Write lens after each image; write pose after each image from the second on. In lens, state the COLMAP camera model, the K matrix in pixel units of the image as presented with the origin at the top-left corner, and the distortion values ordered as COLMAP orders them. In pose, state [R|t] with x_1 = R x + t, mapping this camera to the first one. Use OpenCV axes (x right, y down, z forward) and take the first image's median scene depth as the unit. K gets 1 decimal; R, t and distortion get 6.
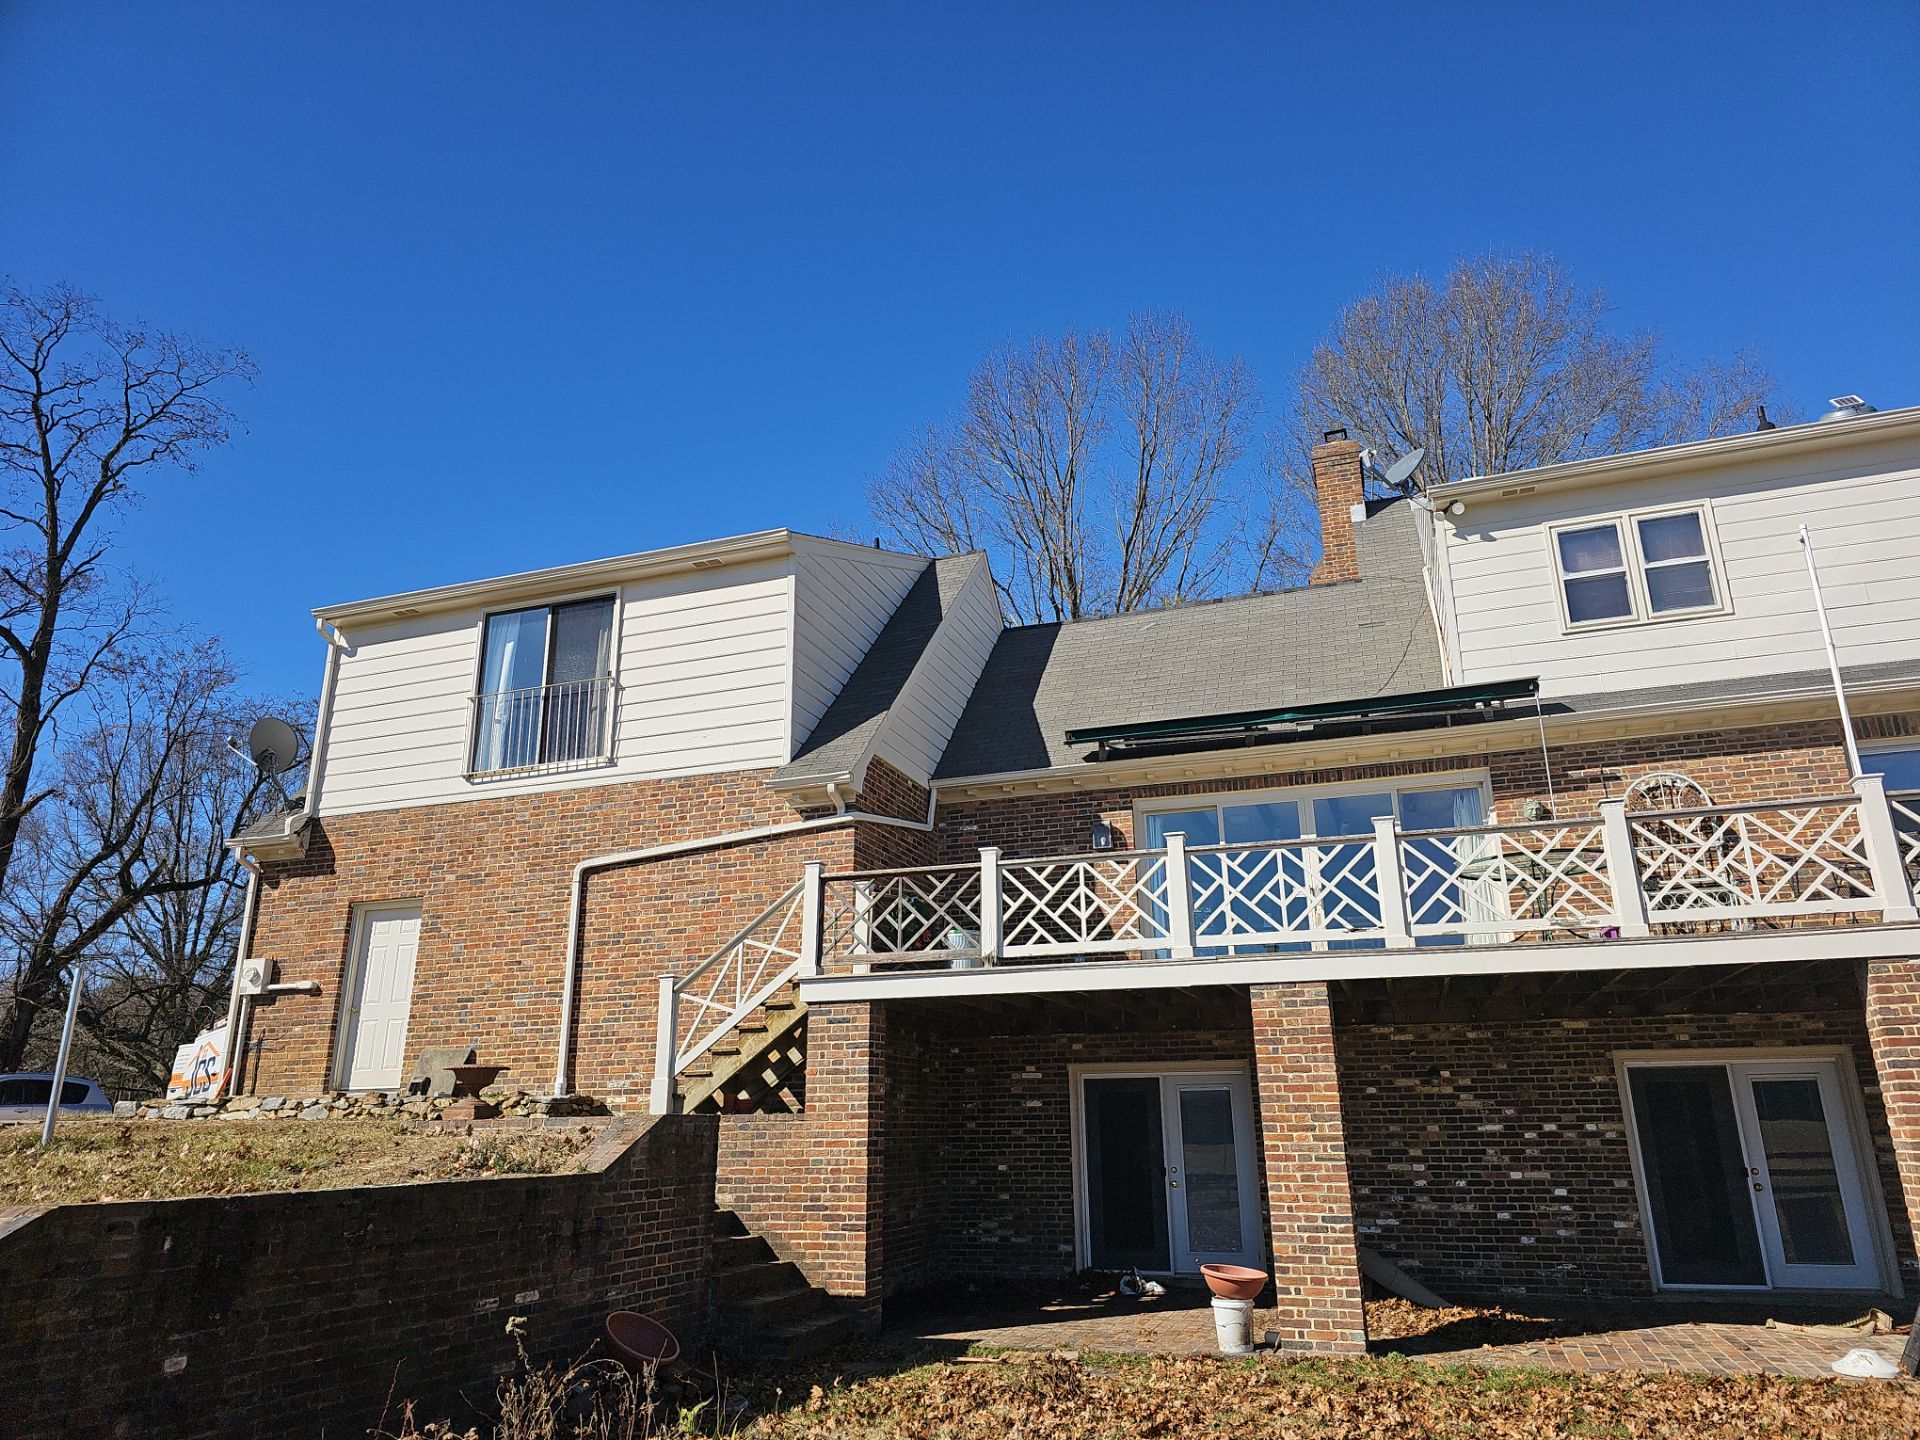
lens RADIAL K [[1252.1, 0, 961.2], [0, 1252.1, 730.8], [0, 0, 1]] dist [0.054609, -0.046973]
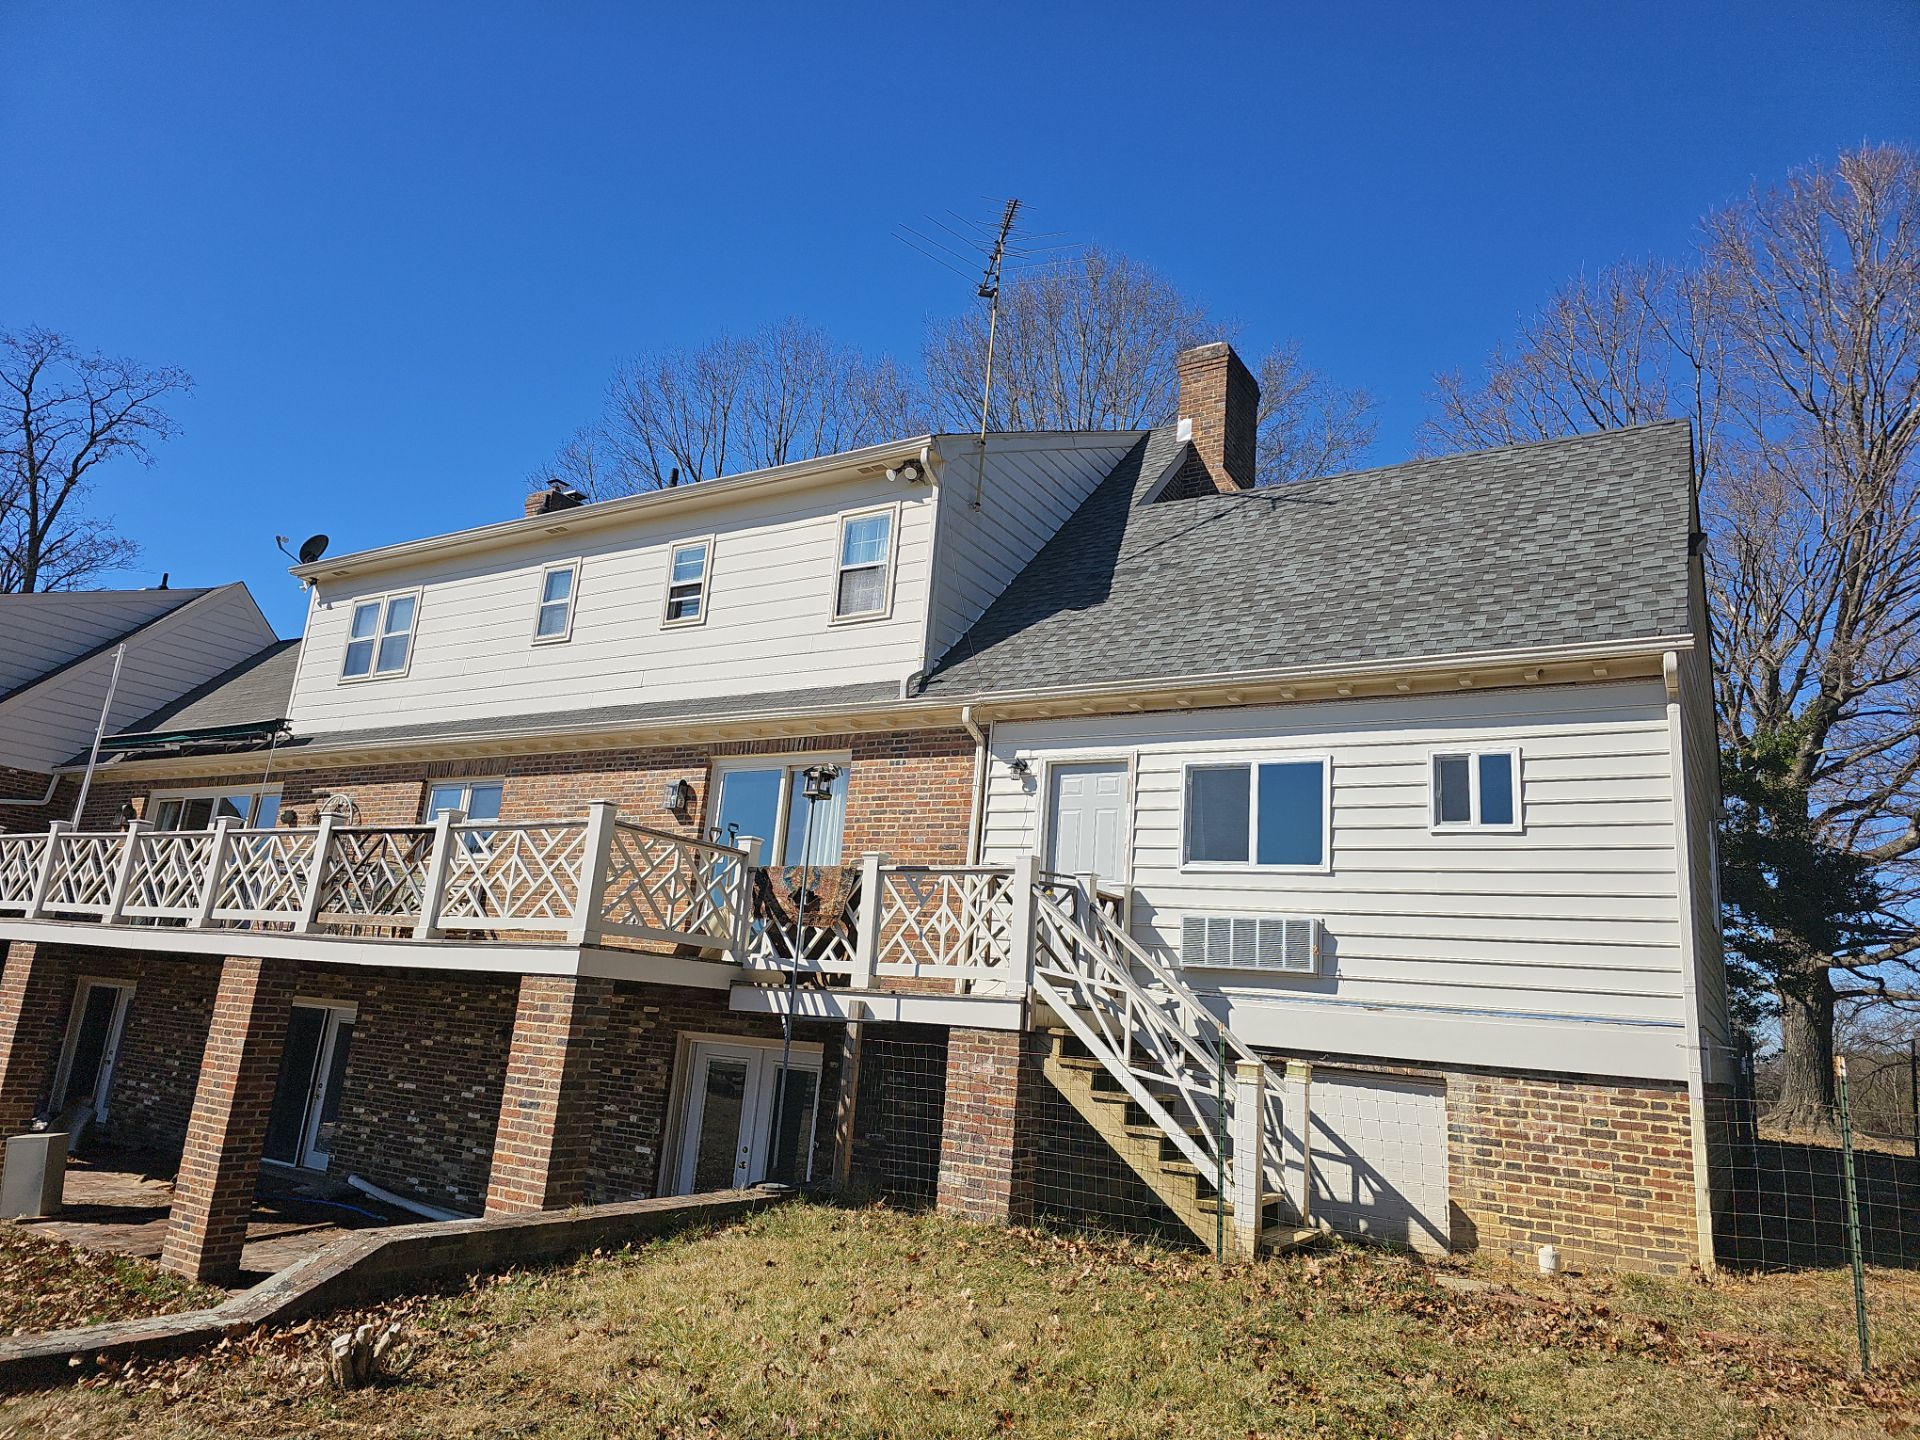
lens RADIAL K [[1252.1, 0, 967.2], [0, 1252.1, 707.8], [0, 0, 1]] dist [0.054609, -0.046973]
pose [[0.969964, 0.032270, -0.241097, 1.443852], [-0.019140, 0.998213, 0.056603, -0.140324], [0.242493, -0.050288, 0.968849, -0.135516]]
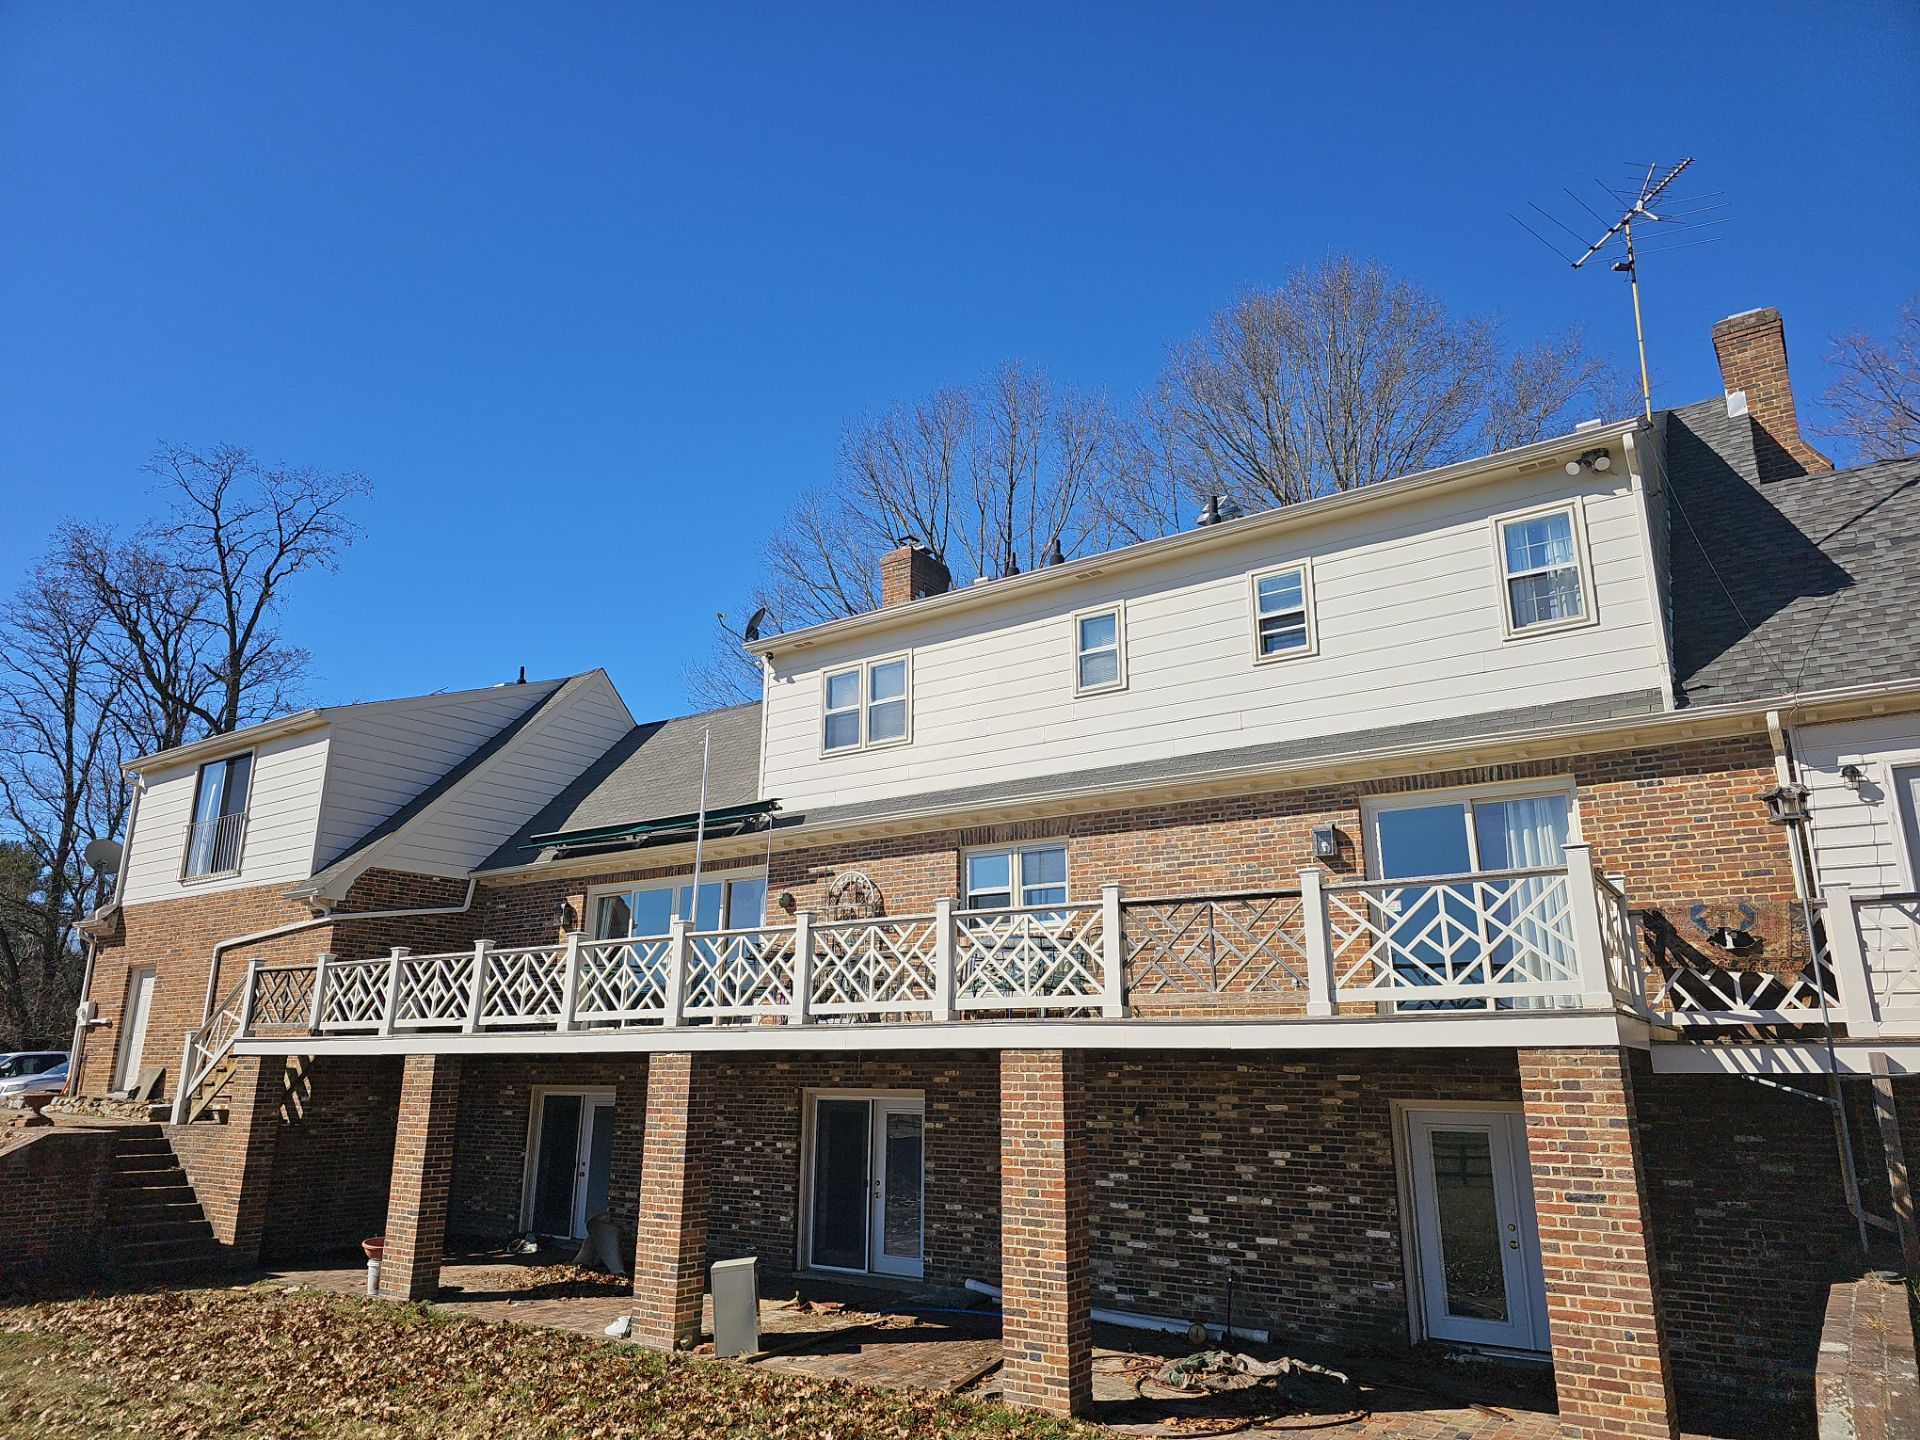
lens RADIAL K [[1252.1, 0, 953.0], [0, 1252.1, 718.1], [0, 0, 1]] dist [0.054609, -0.046973]
pose [[0.959968, -0.057485, -0.274146, 0.956877], [0.067958, 0.997271, 0.028851, -0.145053], [0.271739, -0.046326, 0.961255, -0.183379]]
